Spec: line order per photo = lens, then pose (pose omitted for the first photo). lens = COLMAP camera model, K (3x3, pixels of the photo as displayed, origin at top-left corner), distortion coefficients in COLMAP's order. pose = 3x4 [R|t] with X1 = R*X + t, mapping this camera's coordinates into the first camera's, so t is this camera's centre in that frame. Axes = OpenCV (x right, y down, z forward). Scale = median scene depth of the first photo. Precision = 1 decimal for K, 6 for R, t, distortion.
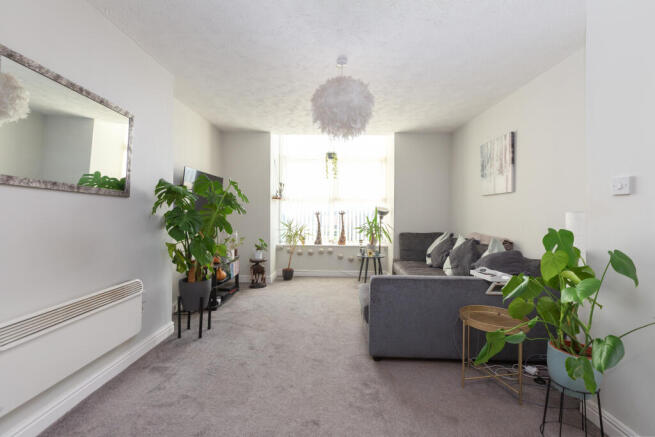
lens RADIAL K [[295.1, 0, 327.7], [0, 295.1, 213.1], [0, 0, 1]] dist [0.001276, 0.000284]
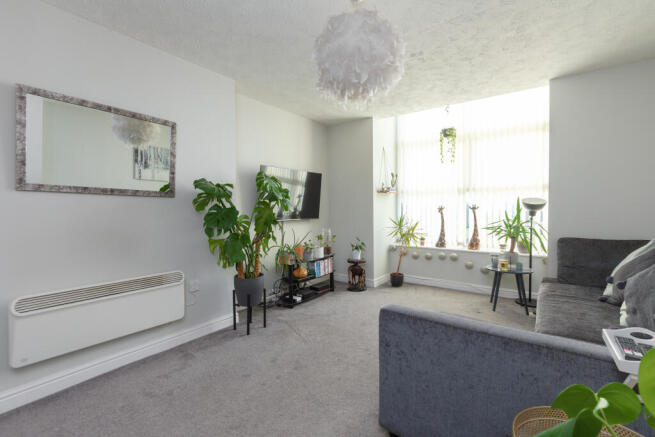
lens RADIAL K [[295.1, 0, 327.7], [0, 295.1, 213.1], [0, 0, 1]] dist [0.001276, 0.000284]
pose [[0.809367, -0.004006, -0.587290, 0.222096], [0.013084, 0.999852, 0.011212, 0.001363], [0.587158, -0.016759, 0.809299, 0.207235]]
